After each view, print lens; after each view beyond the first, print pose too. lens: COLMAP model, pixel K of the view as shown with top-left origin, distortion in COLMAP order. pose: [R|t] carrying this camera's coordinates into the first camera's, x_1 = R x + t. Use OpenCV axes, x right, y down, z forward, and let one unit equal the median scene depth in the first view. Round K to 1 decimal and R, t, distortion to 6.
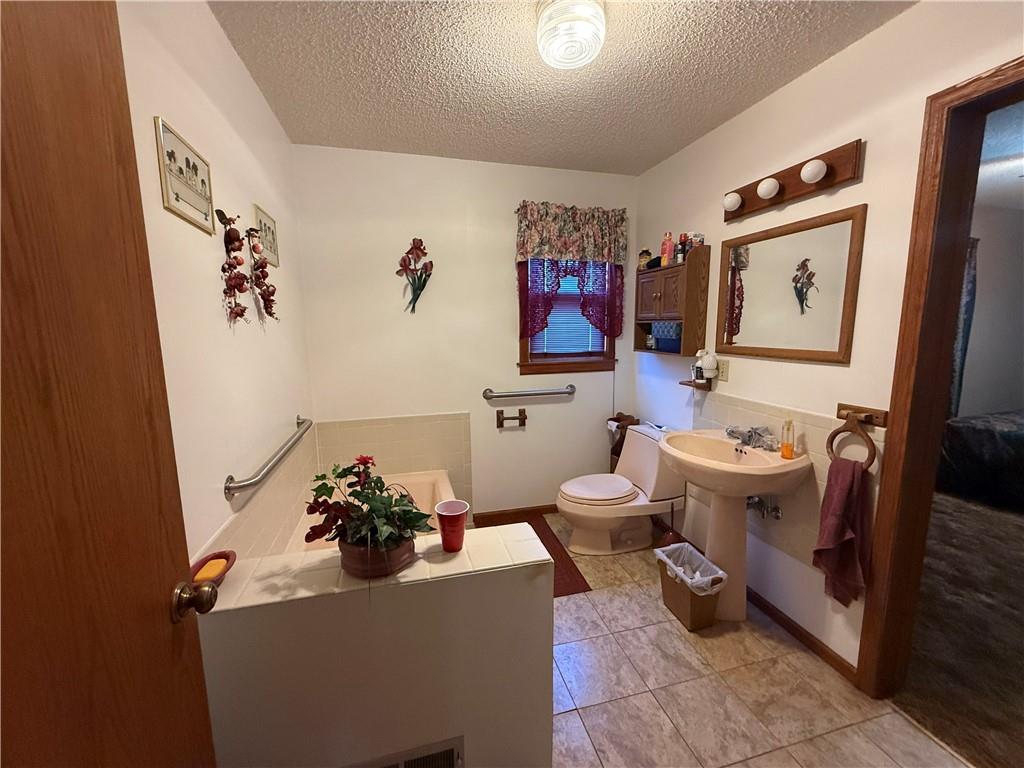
lens RADIAL K [[408.6, 0, 513.2], [0, 408.6, 382.1], [0, 0, 1]] dist [-0.002917, 0.001416]
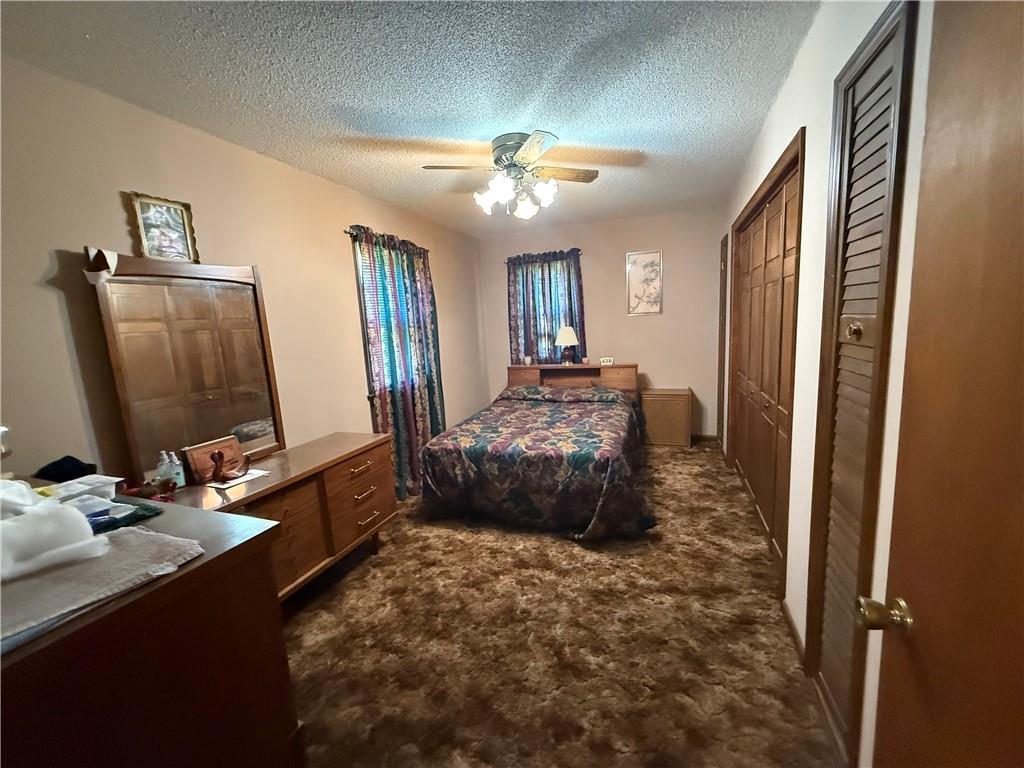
lens RADIAL K [[408.6, 0, 512.0], [0, 408.6, 385.1], [0, 0, 1]] dist [-0.002917, 0.001416]
pose [[0.597380, -0.152546, 0.787316, 0.522464], [0.172697, 0.983179, 0.059460, -0.057502], [-0.783143, 0.100446, 0.613676, 0.310894]]
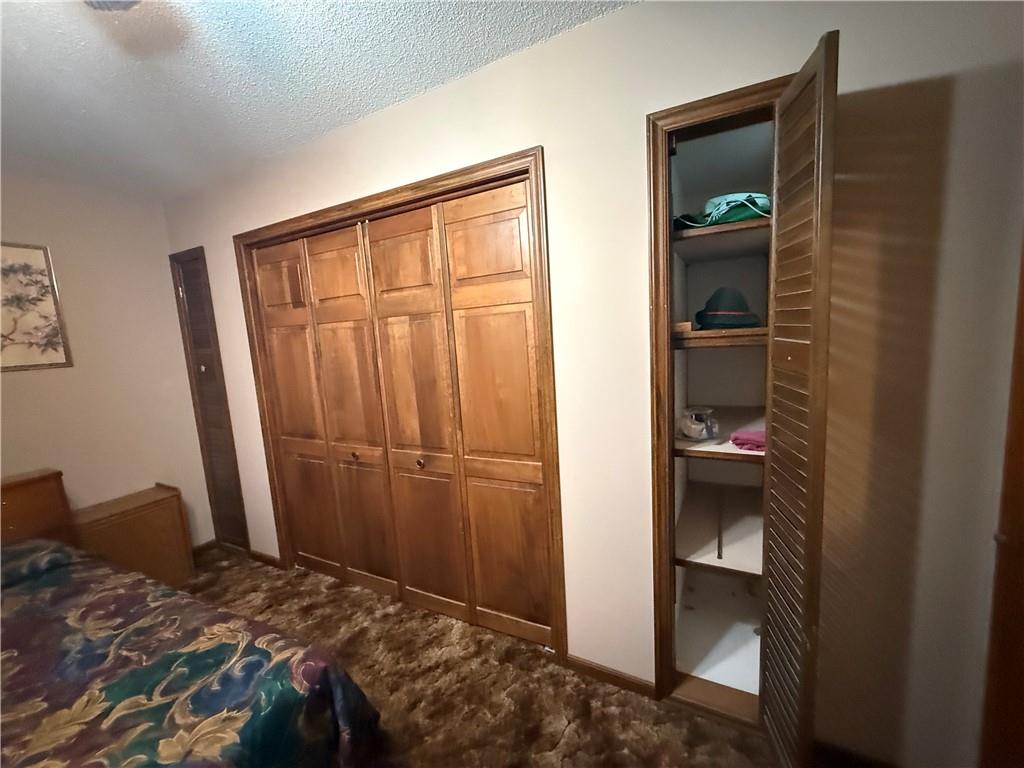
lens RADIAL K [[408.6, 0, 511.2], [0, 408.6, 383.8], [0, 0, 1]] dist [-0.002917, 0.001416]
pose [[-0.725074, -0.040137, 0.687500, 0.868586], [0.167381, 0.958094, 0.232464, -0.130631], [-0.668020, 0.283628, -0.687971, 0.712921]]
